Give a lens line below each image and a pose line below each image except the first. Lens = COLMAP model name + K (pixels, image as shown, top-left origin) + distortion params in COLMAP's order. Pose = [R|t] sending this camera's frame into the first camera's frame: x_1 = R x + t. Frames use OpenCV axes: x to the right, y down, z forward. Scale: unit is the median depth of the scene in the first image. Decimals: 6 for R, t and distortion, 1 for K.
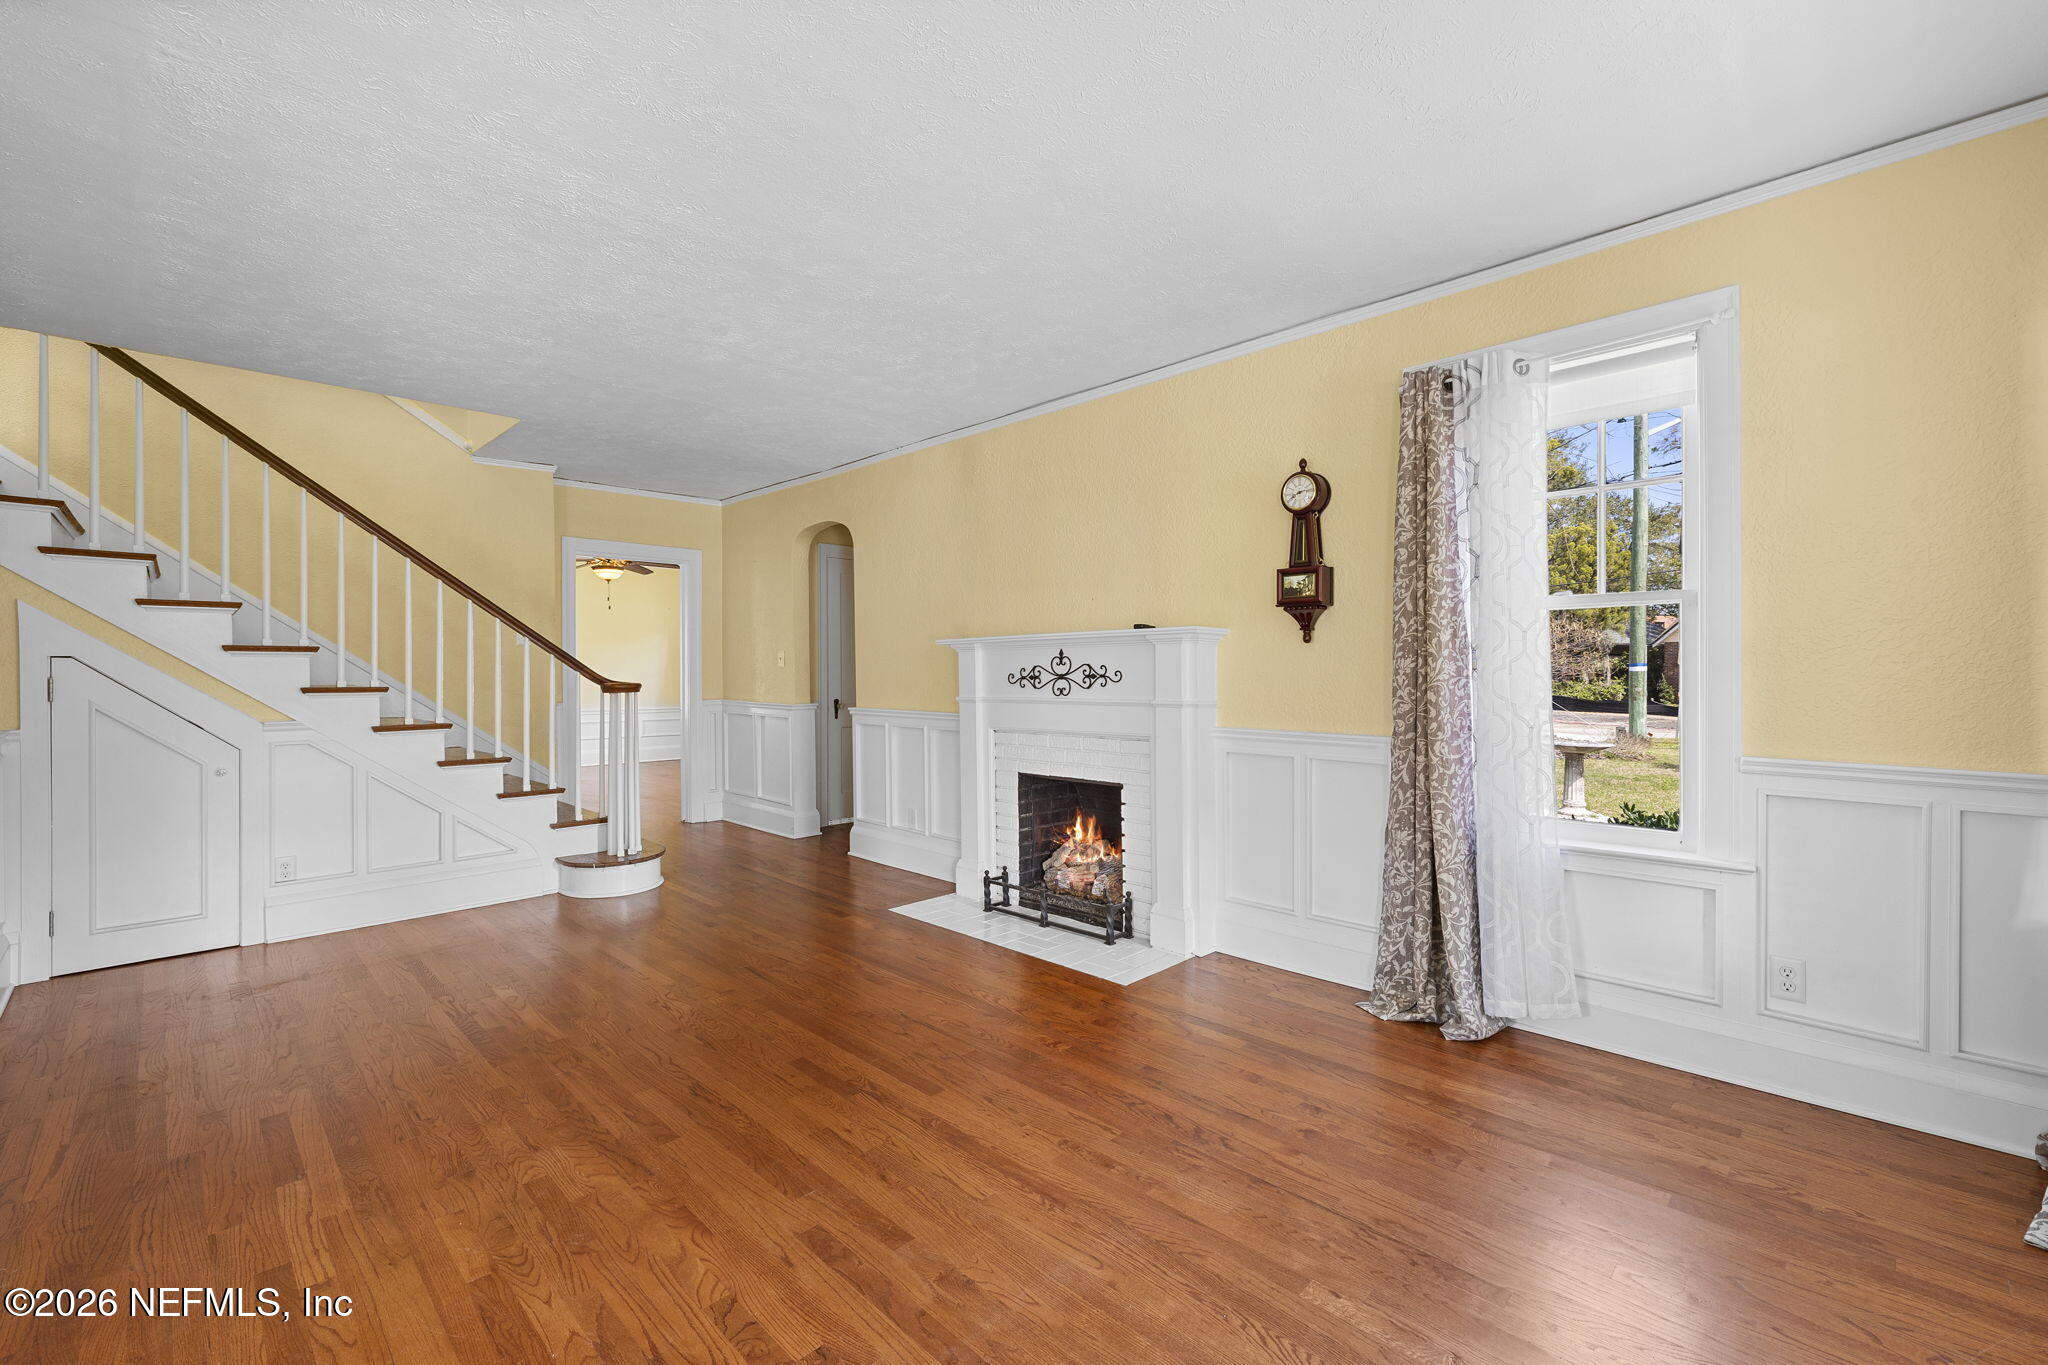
lens RADIAL K [[875.5, 0, 1024.2], [0, 875.5, 672.8], [0, 0, 1]] dist [0.011276, 0.000133]
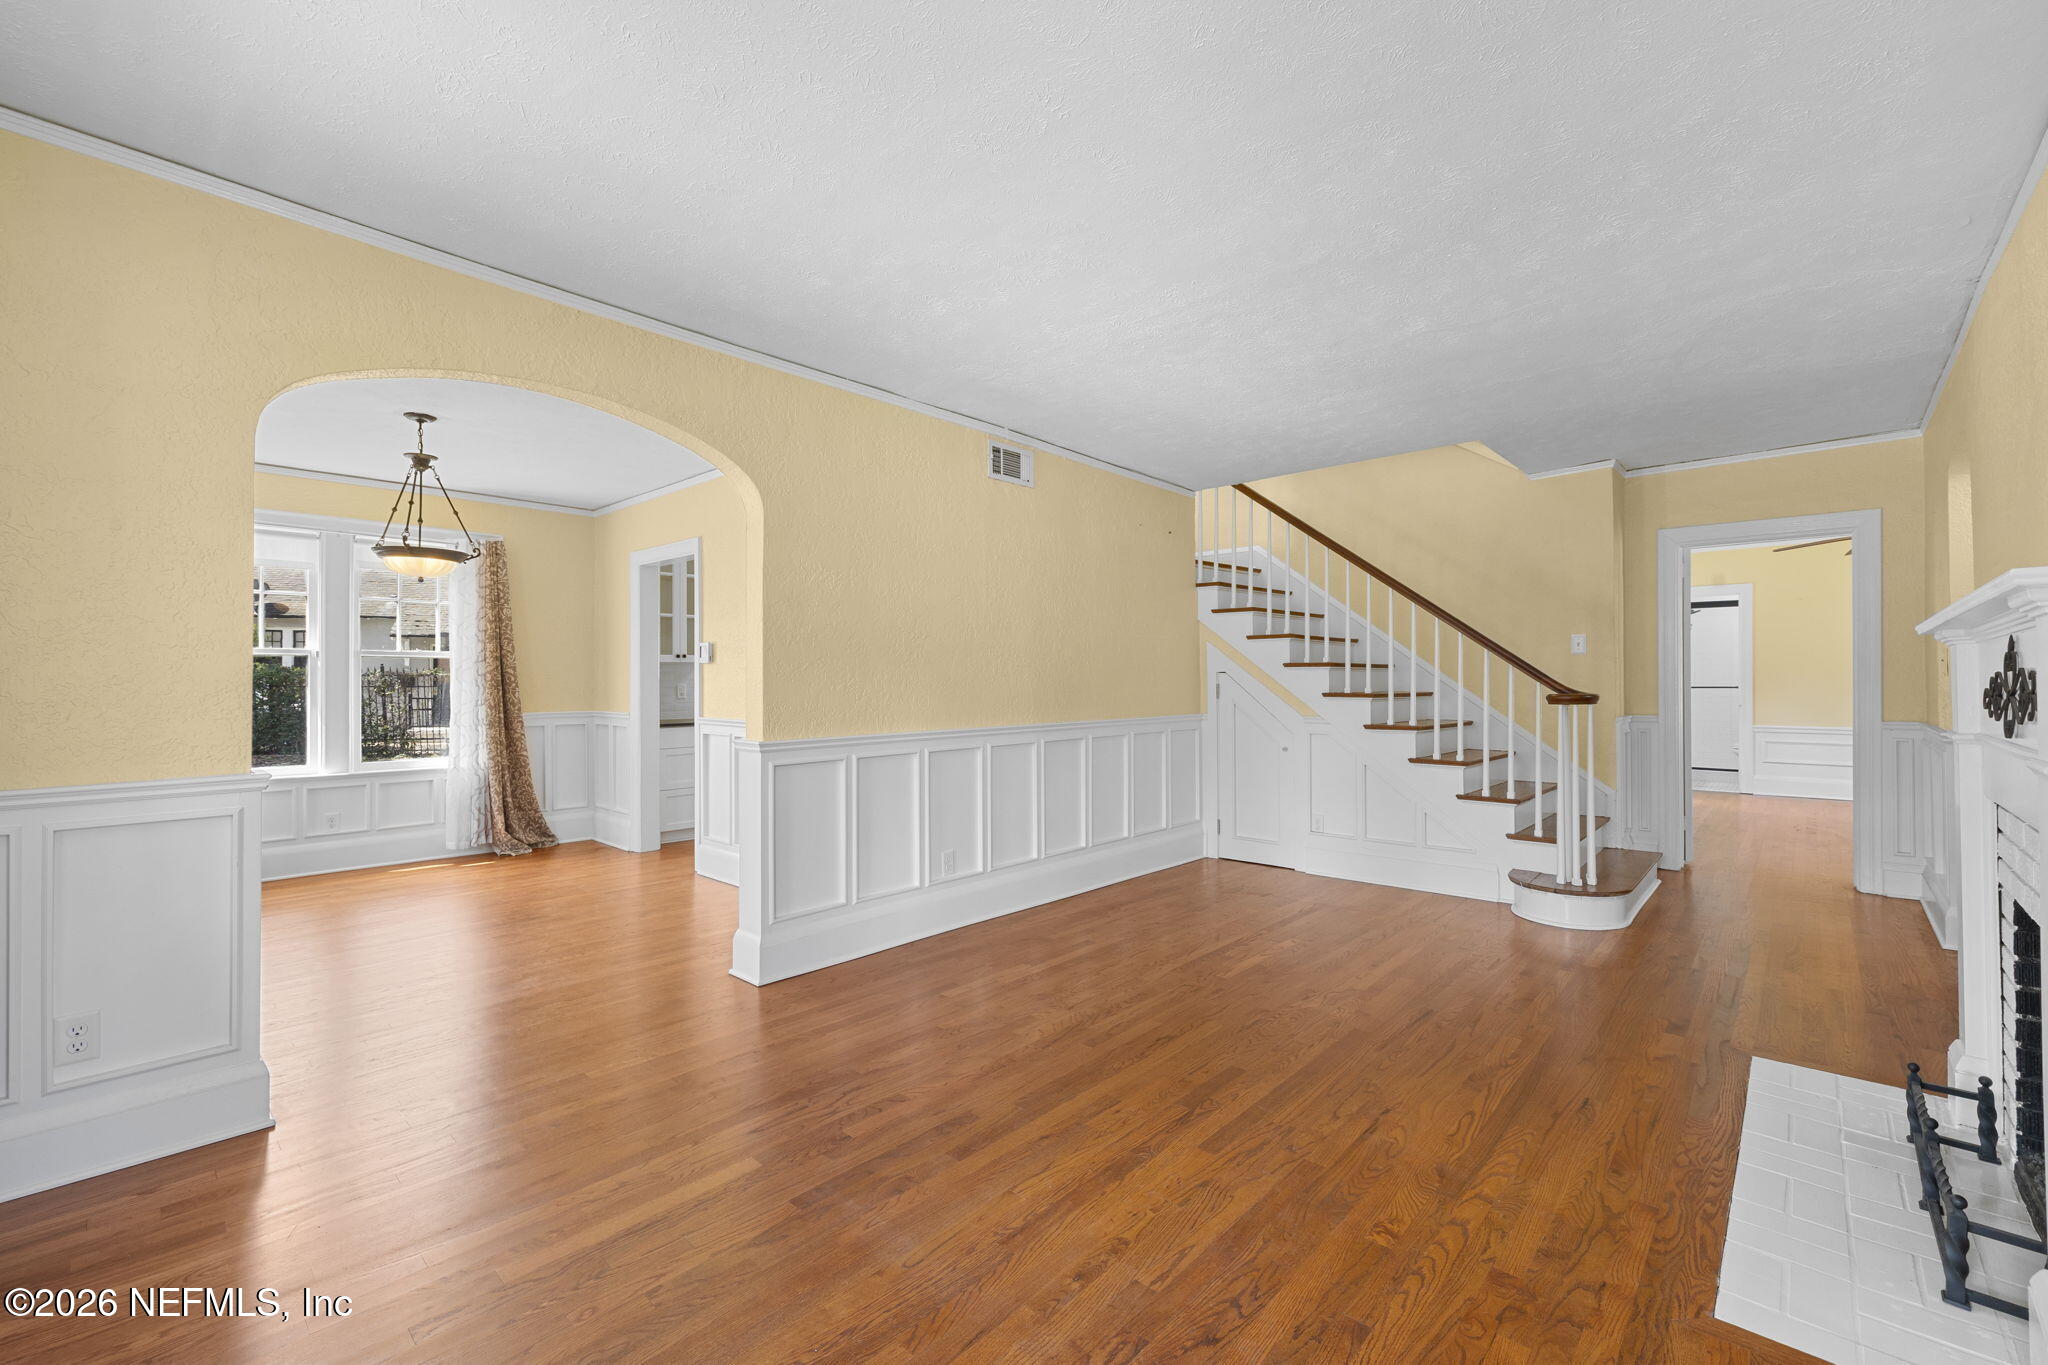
lens RADIAL K [[855.6, 0, 1030.7], [0, 855.6, 676.3], [0, 0, 1]] dist [-0.000272, -0.000173]
pose [[0.039987, -0.005276, -0.999186, 0.577306], [0.000771, 0.999986, -0.005249, -0.002976], [0.999200, -0.000560, 0.039991, 0.585777]]
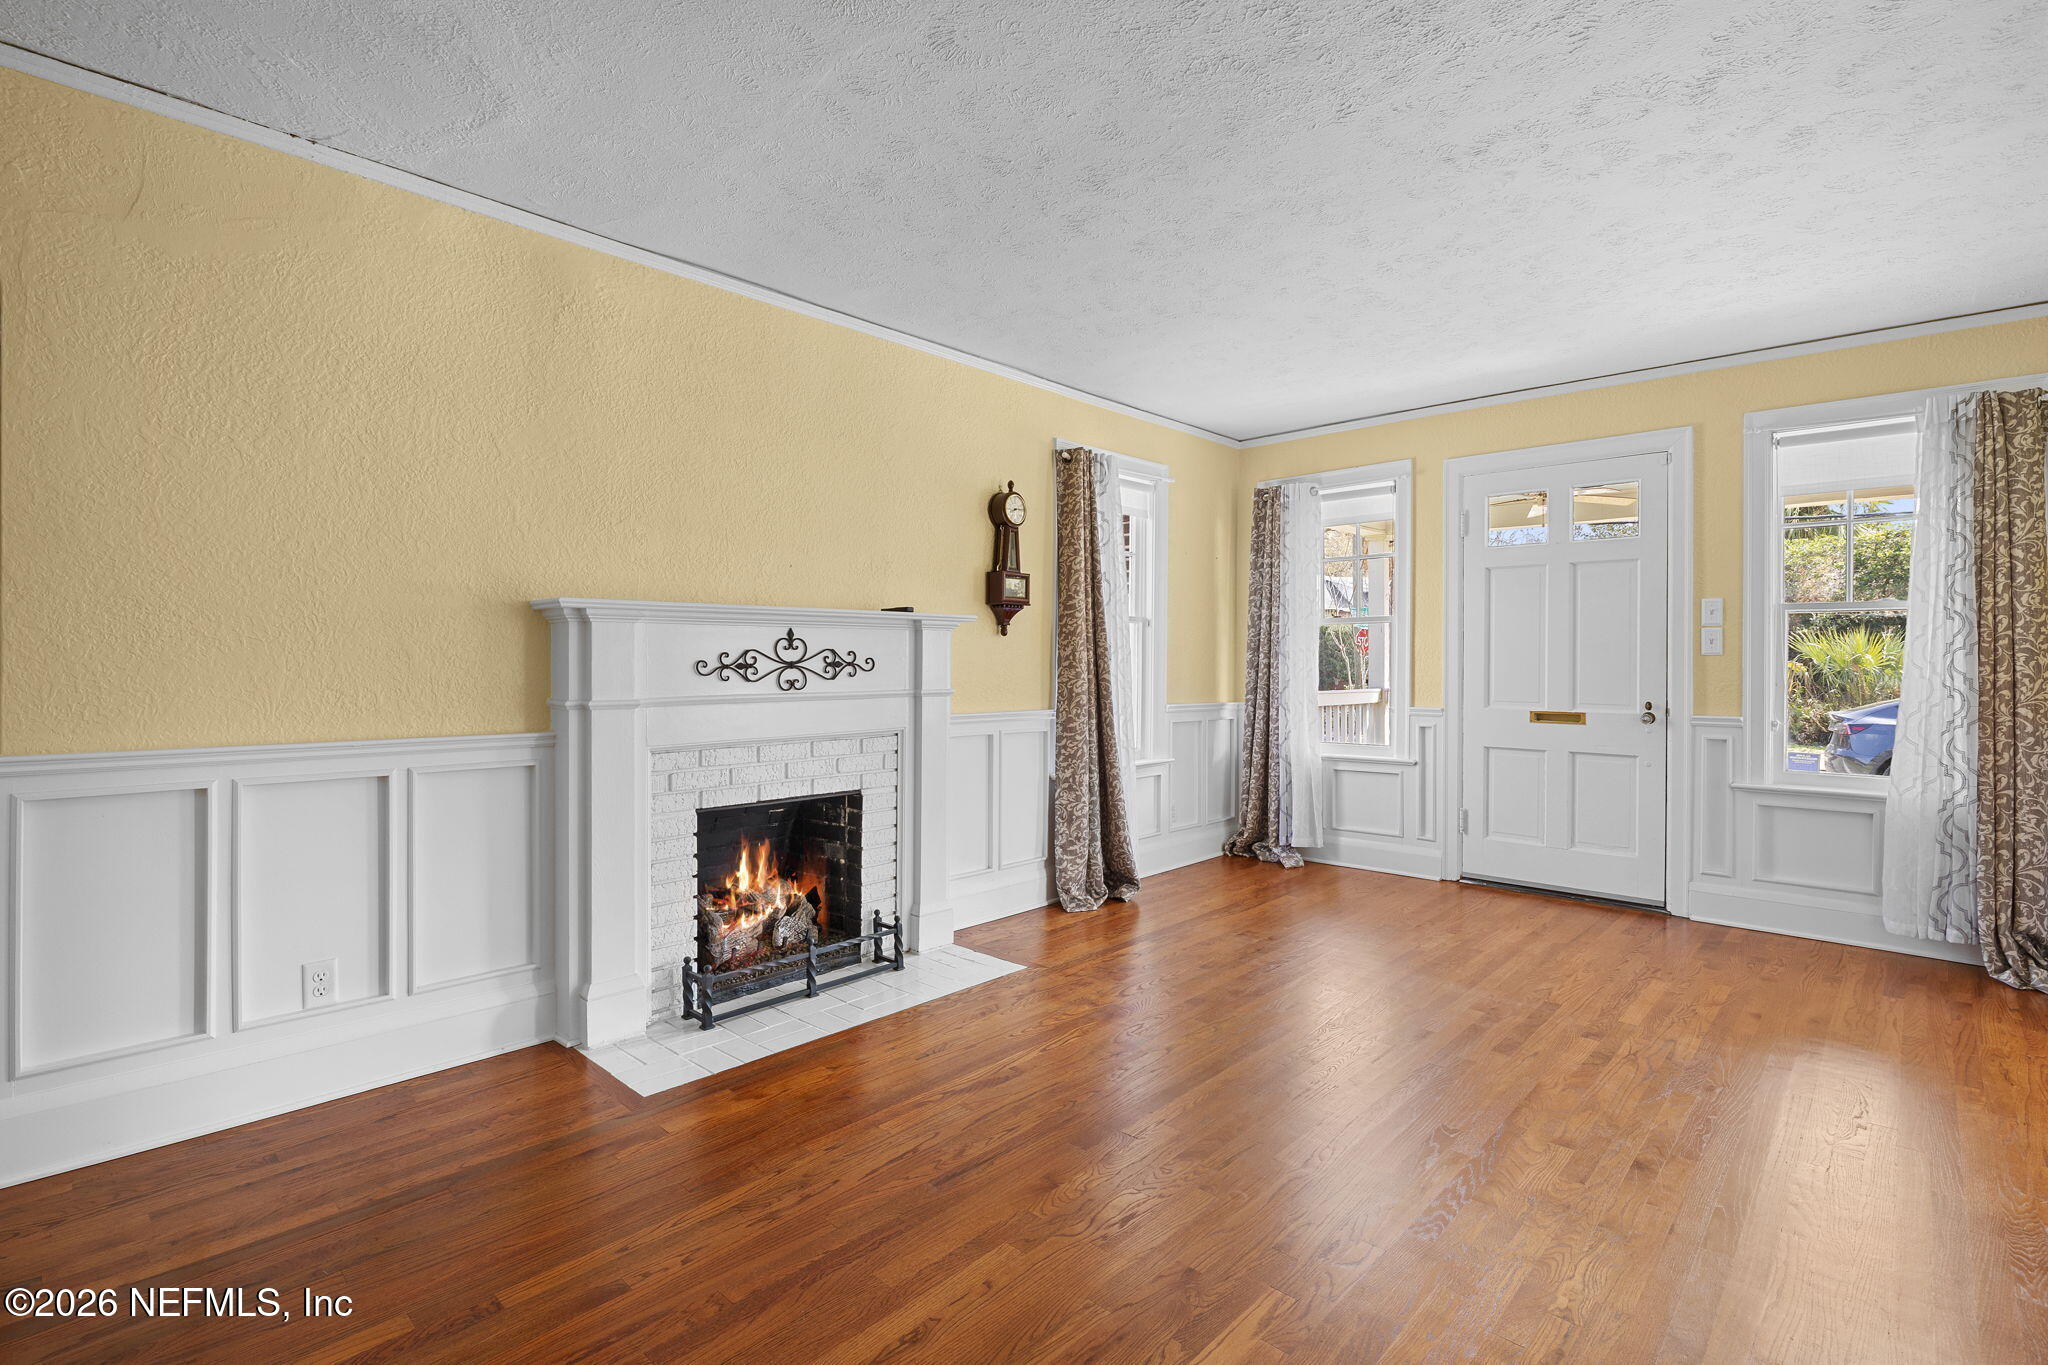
lens RADIAL K [[980.4, 0, 1032.6], [0, 980.4, 675.4], [0, 0, 1]] dist [0.001659, 0.000209]
pose [[-0.049172, -0.007449, 0.998763, -1.006819], [0.000681, 0.999972, 0.007492, 0.009085], [-0.998790, 0.001048, -0.049166, 1.035584]]
